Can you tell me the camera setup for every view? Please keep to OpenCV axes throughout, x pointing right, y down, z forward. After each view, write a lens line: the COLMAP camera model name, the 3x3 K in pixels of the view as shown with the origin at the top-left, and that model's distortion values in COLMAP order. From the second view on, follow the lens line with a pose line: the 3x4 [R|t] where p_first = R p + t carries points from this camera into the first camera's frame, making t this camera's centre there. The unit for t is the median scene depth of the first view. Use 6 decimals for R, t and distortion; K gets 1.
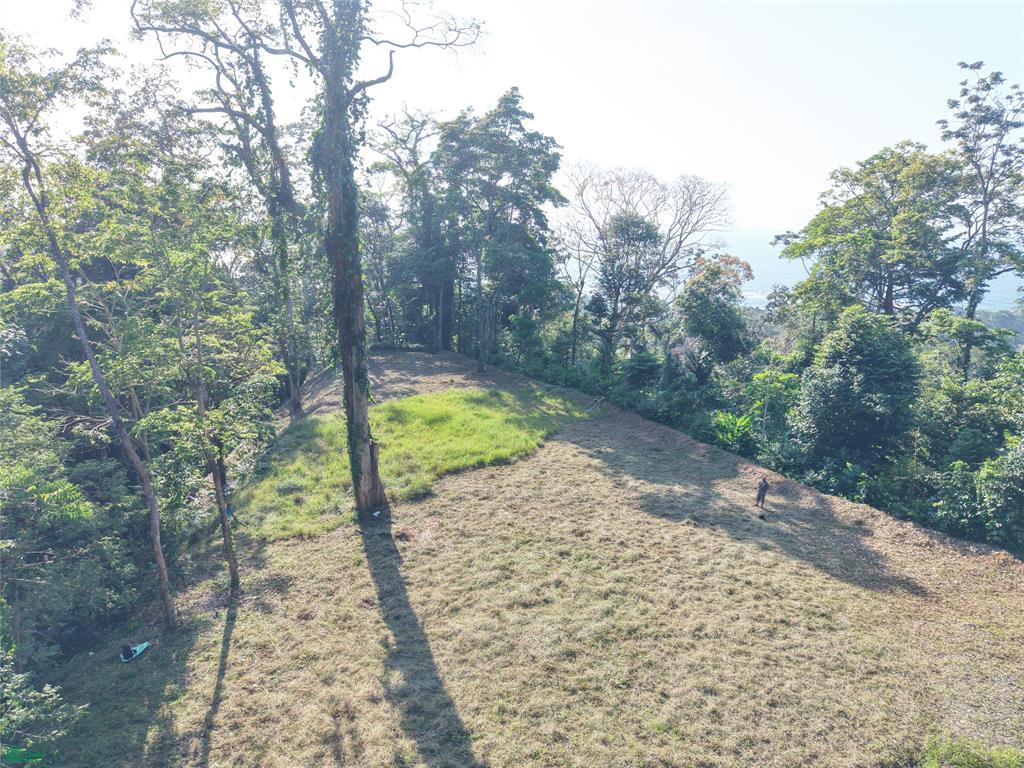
lens RADIAL K [[682.7, 0, 513.5], [0, 682.7, 390.6], [0, 0, 1]] dist [0.032160, -0.026926]
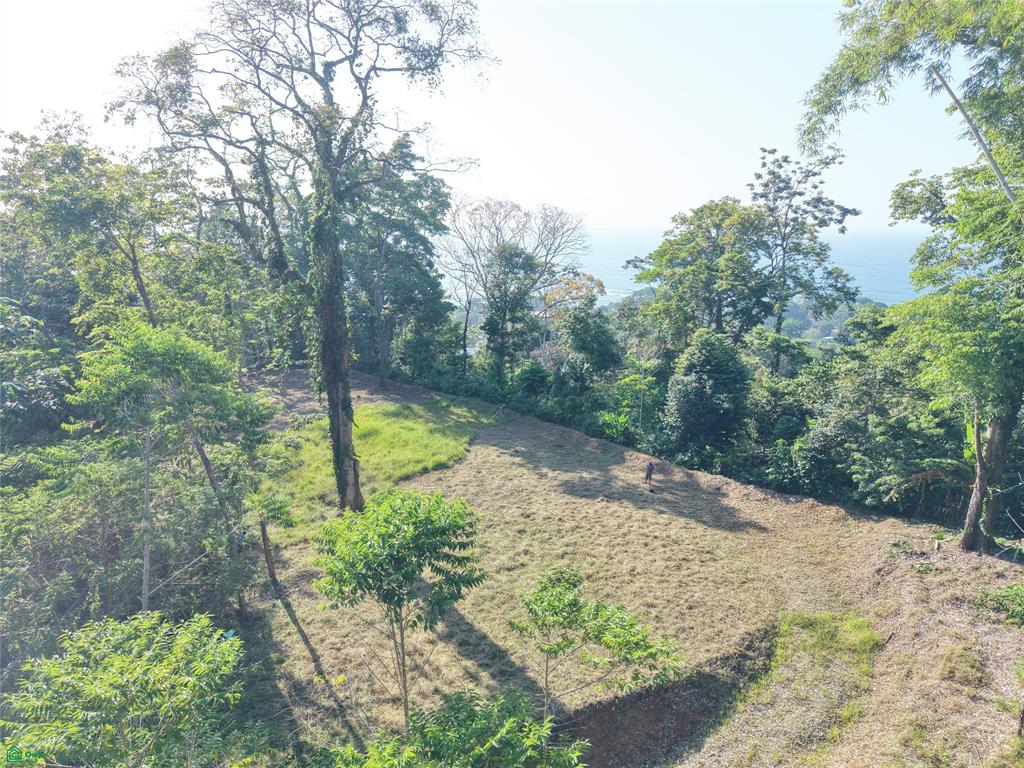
lens RADIAL K [[682.7, 0, 514.7], [0, 682.7, 384.8], [0, 0, 1]] dist [0.032160, -0.026926]
pose [[0.971616, -0.054592, 0.230180, -0.176960], [0.055961, 0.998433, 0.000580, -0.035444], [-0.229851, 0.012317, 0.973148, -0.220245]]
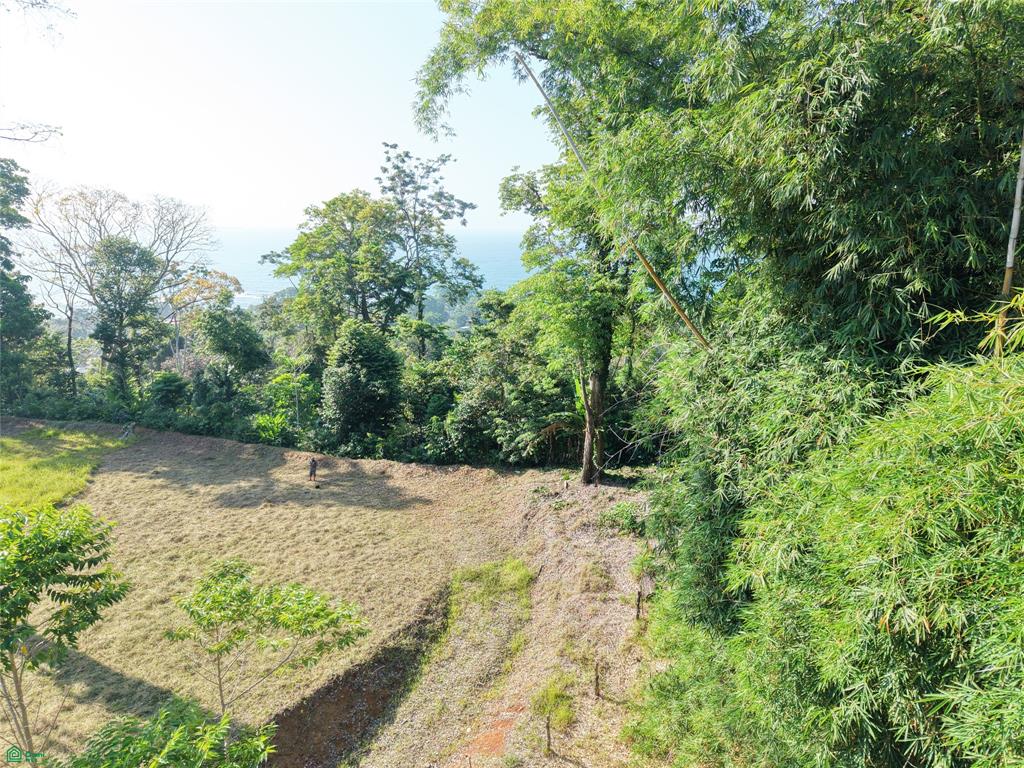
lens RADIAL K [[682.7, 0, 513.1], [0, 682.7, 385.6], [0, 0, 1]] dist [0.032160, -0.026926]
pose [[0.736040, -0.156560, 0.658585, -0.176689], [0.158951, 0.985659, 0.056667, -0.019387], [-0.658012, 0.062973, 0.750370, -0.217319]]
